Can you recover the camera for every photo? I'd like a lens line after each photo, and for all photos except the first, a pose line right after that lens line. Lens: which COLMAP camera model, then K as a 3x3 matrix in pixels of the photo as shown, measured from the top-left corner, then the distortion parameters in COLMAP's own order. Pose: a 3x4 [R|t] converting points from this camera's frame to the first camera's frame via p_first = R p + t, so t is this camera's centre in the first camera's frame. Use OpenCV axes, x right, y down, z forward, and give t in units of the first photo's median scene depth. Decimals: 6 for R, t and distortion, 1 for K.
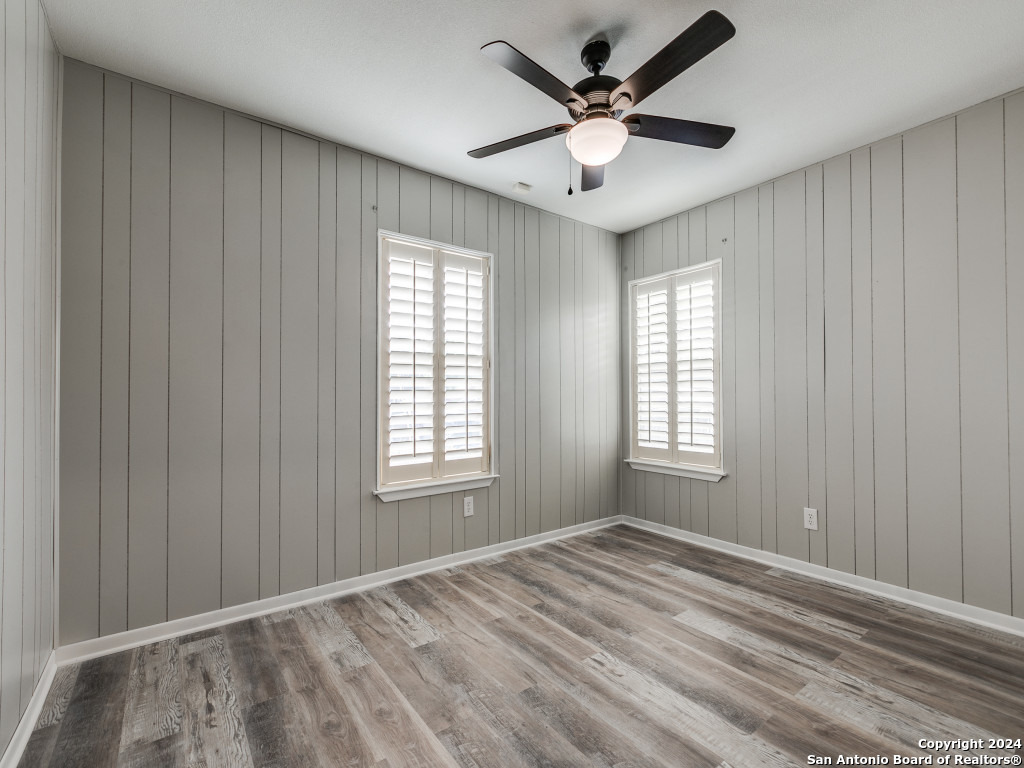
lens RADIAL K [[456.9, 0, 508.3], [0, 456.9, 391.6], [0, 0, 1]] dist [0.001374, 0.000609]
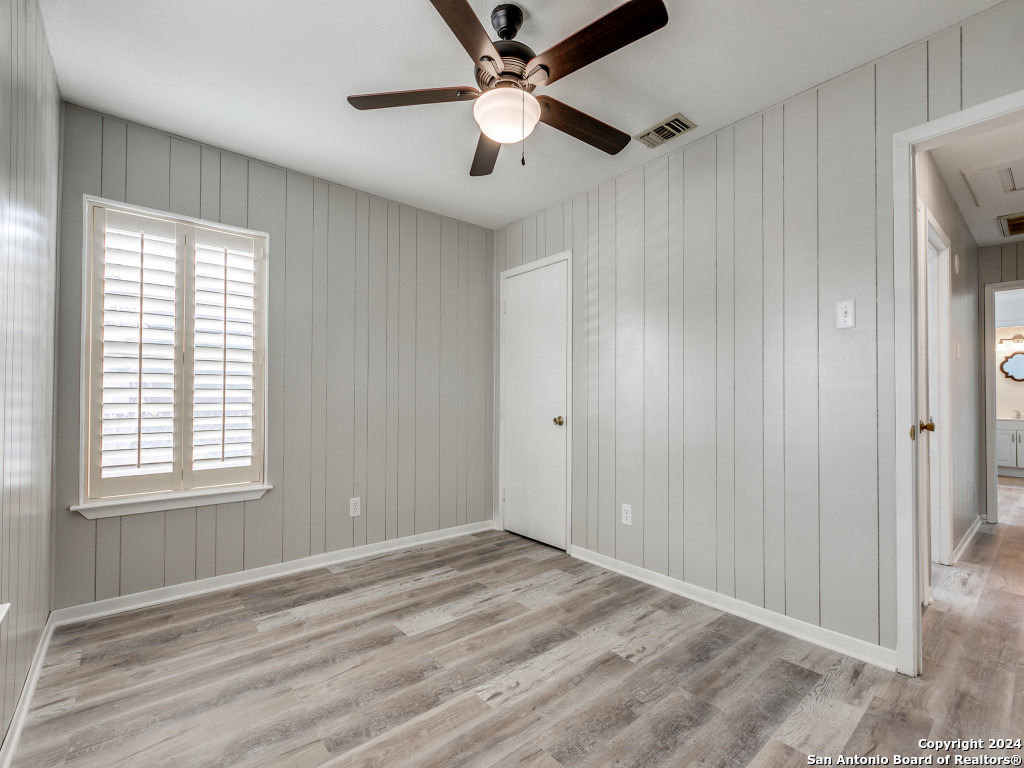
lens RADIAL K [[456.9, 0, 508.3], [0, 456.9, 391.6], [0, 0, 1]] dist [0.001374, 0.000609]
pose [[-0.058752, 0.015870, 0.998146, -0.496261], [-0.016865, 0.999715, -0.016888, 0.010913], [-0.998130, -0.017826, -0.058468, 0.733934]]
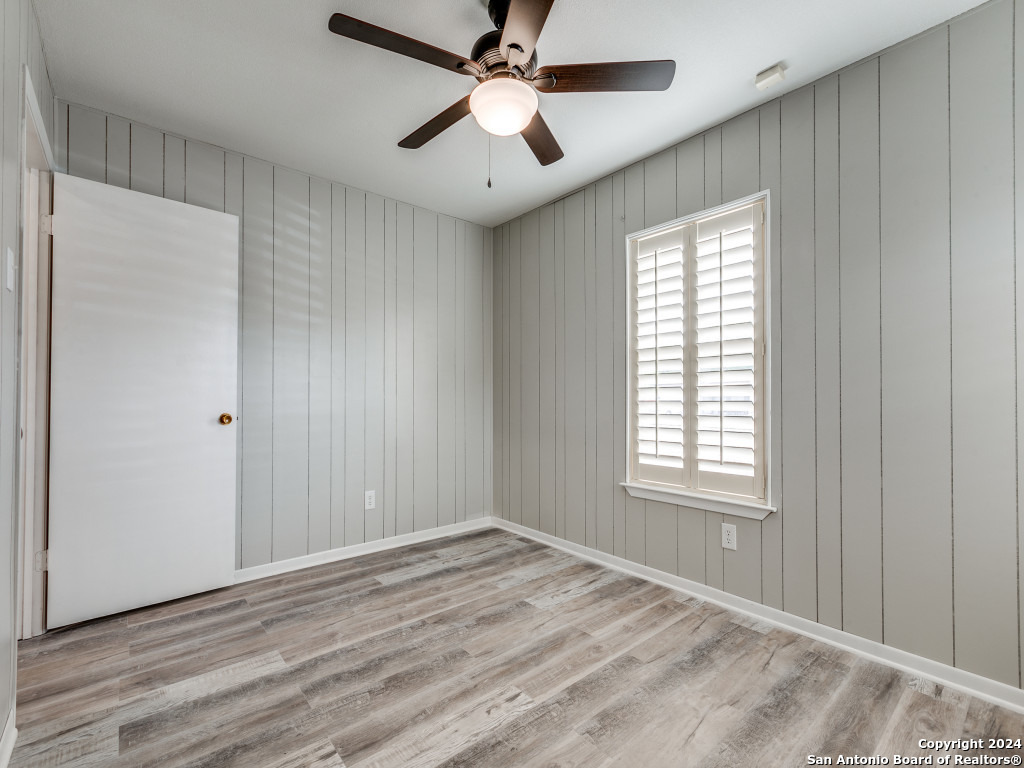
lens RADIAL K [[456.9, 0, 508.3], [0, 456.9, 391.6], [0, 0, 1]] dist [0.001374, 0.000609]
pose [[0.060448, -0.007873, -0.998140, 0.760010], [0.011119, 0.999912, -0.007214, 0.009288], [0.998109, -0.010662, 0.060530, 0.668802]]
